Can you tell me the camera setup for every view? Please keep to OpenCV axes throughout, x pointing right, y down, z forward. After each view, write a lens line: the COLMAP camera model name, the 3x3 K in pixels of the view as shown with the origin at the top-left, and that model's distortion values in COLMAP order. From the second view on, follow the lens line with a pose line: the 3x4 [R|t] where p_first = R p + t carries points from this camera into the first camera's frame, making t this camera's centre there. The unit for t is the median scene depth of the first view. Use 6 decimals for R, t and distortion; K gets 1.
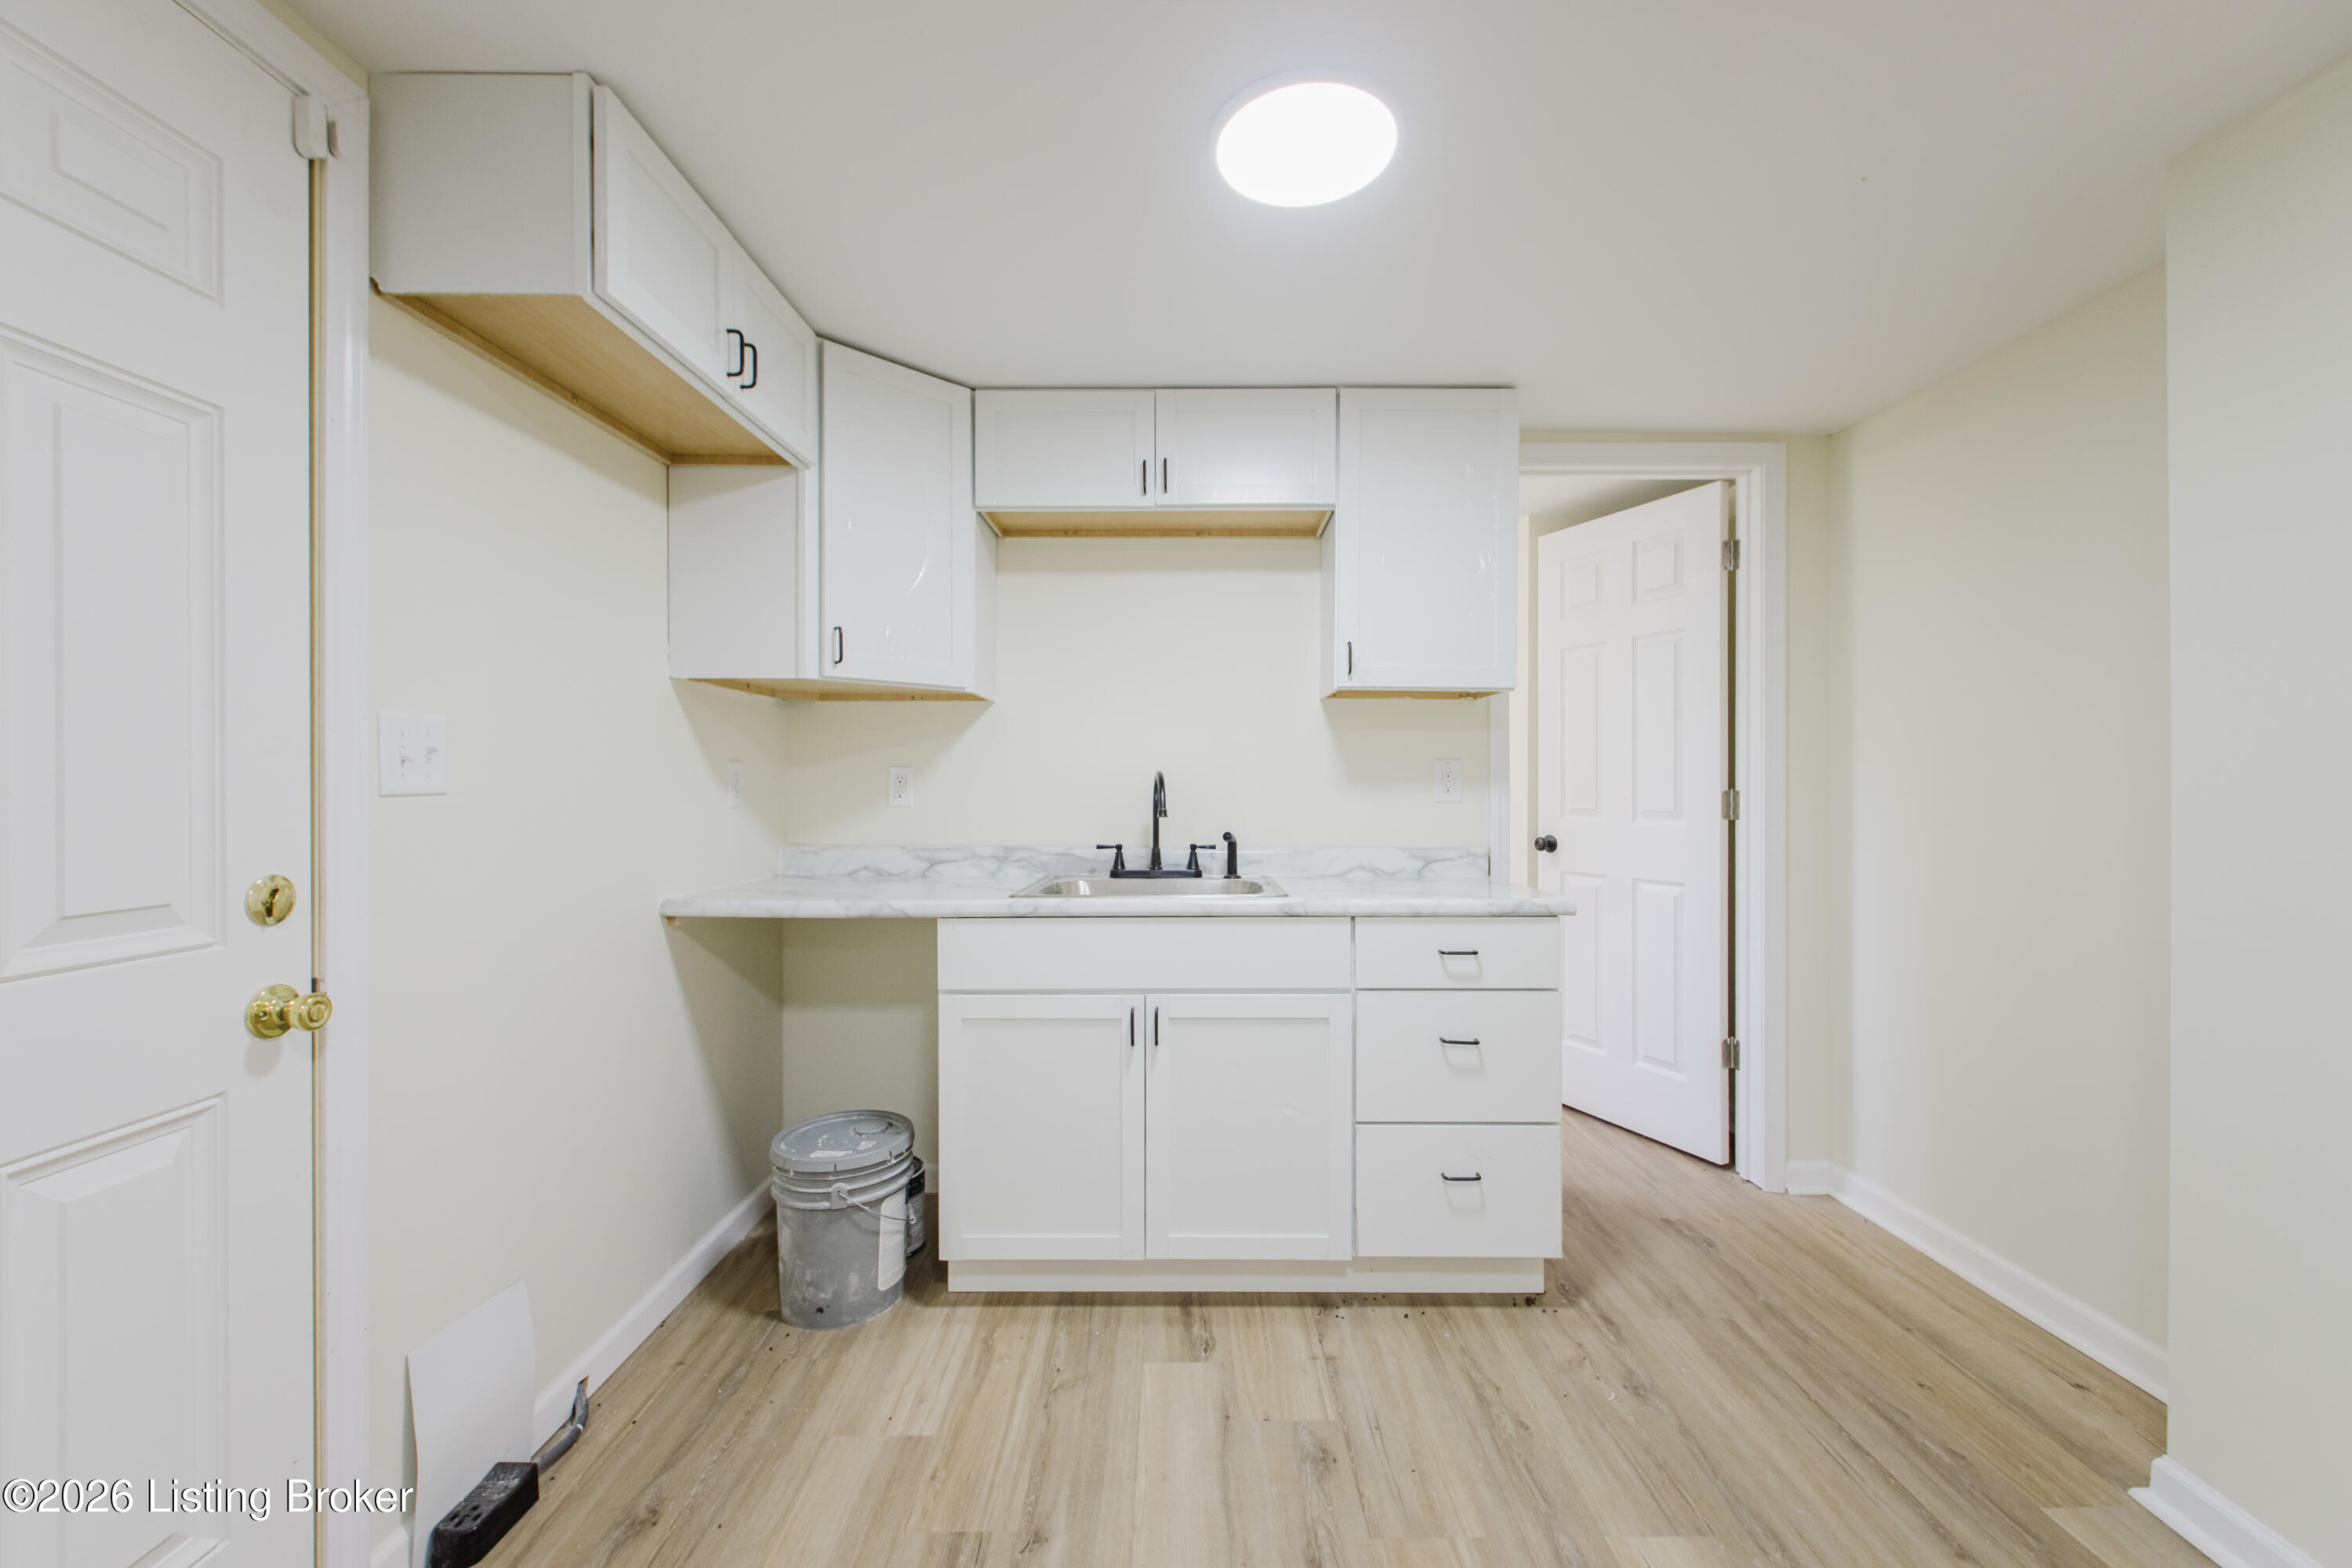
lens RADIAL K [[945.8, 0, 1194.1], [0, 945.8, 790.6], [0, 0, 1]] dist [0.005402, -0.001918]
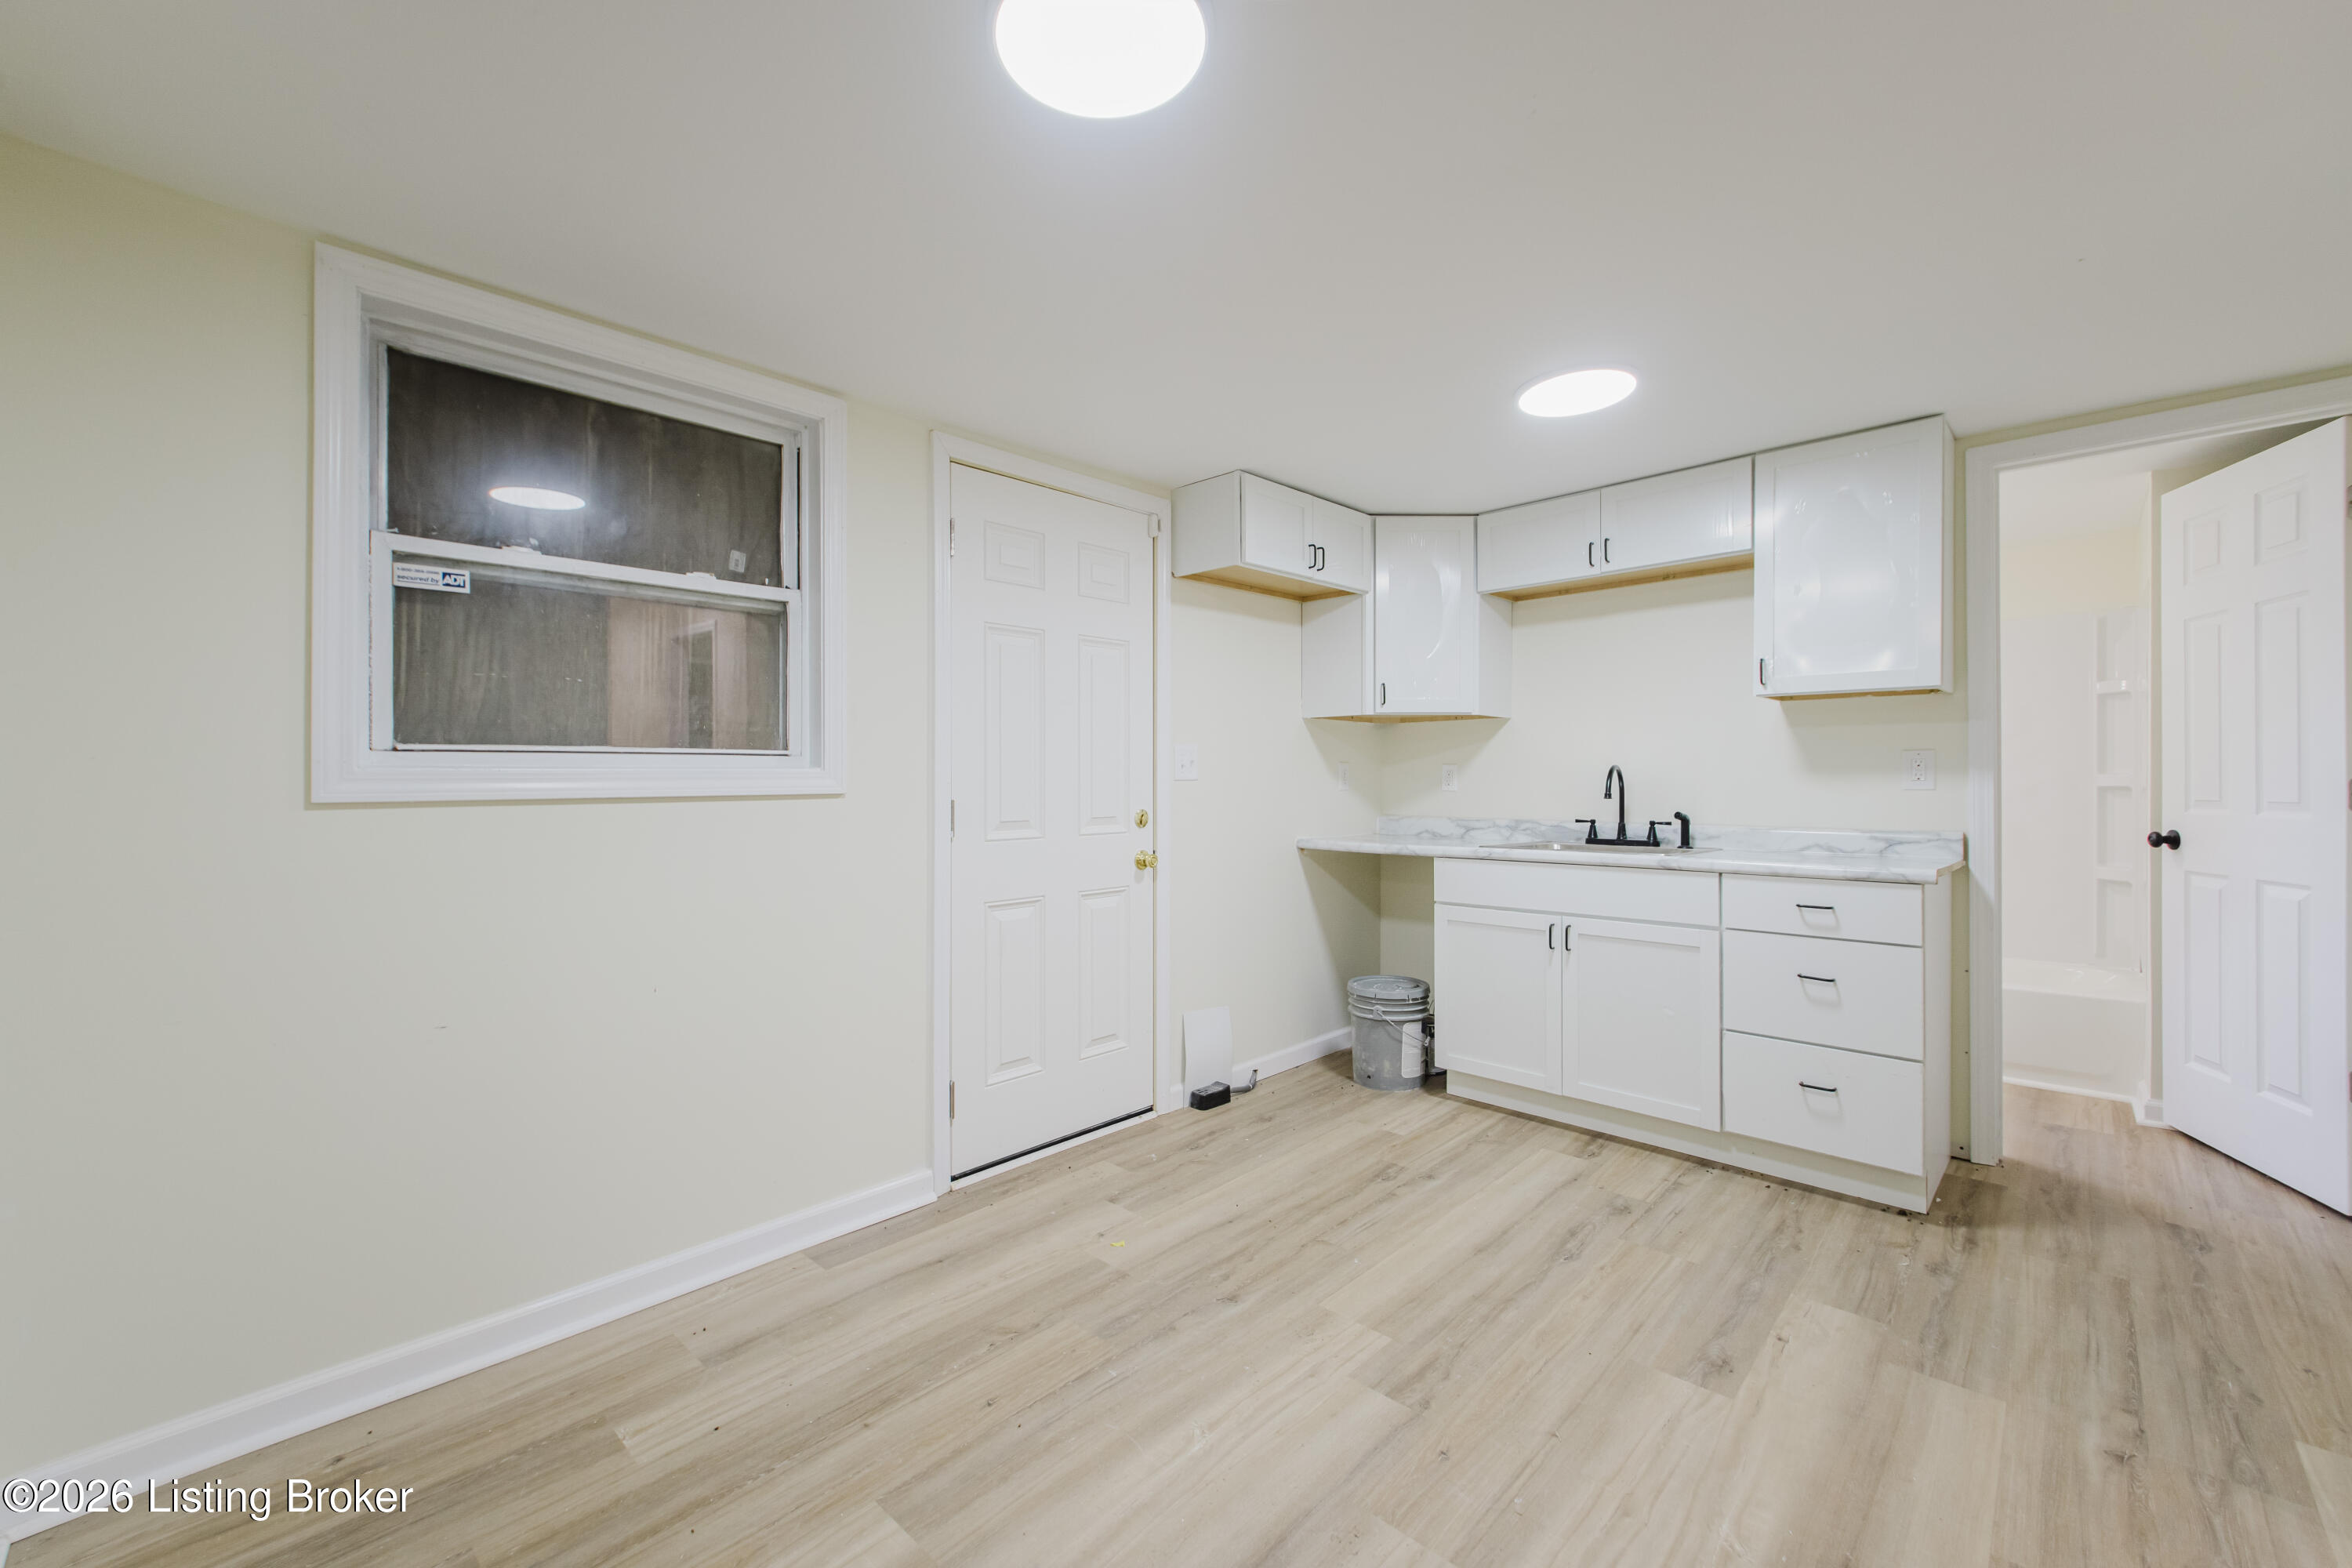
lens RADIAL K [[945.8, 0, 1172.7], [0, 945.8, 780.7], [0, 0, 1]] dist [0.005402, -0.001918]
pose [[0.719783, -0.002525, -0.694195, 0.537342], [-0.001960, 0.999982, -0.005669, 0.012832], [0.694197, 0.005441, 0.719765, -0.490732]]
